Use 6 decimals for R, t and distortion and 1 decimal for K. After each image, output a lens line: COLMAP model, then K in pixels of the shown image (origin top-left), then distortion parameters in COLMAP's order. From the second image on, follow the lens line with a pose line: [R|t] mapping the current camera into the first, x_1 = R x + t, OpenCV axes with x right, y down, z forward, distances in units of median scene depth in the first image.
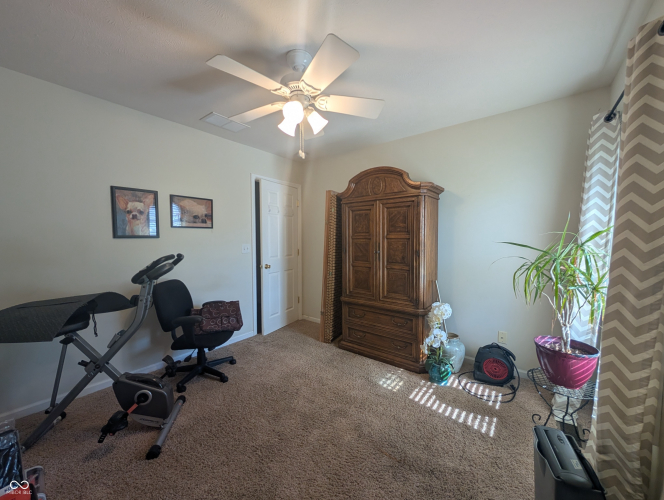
lens RADIAL K [[263.2, 0, 332.1], [0, 263.2, 236.8], [0, 0, 1]] dist [0.000284, -0.000033]
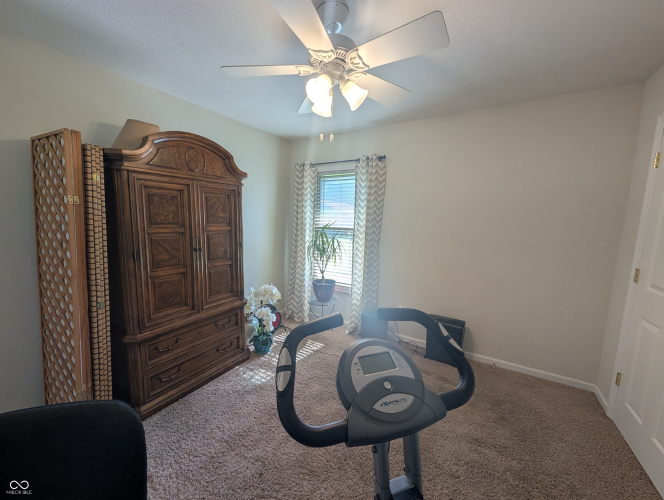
lens RADIAL K [[252.0, 0, 332.0], [0, 252.0, 250.0], [0, 0, 1]] dist [0.000693, -0.000085]
pose [[-0.101415, -0.103558, 0.989440, -0.606731], [0.005144, 0.994500, 0.104615, -0.014819], [-0.994831, 0.015699, -0.100324, 0.710625]]
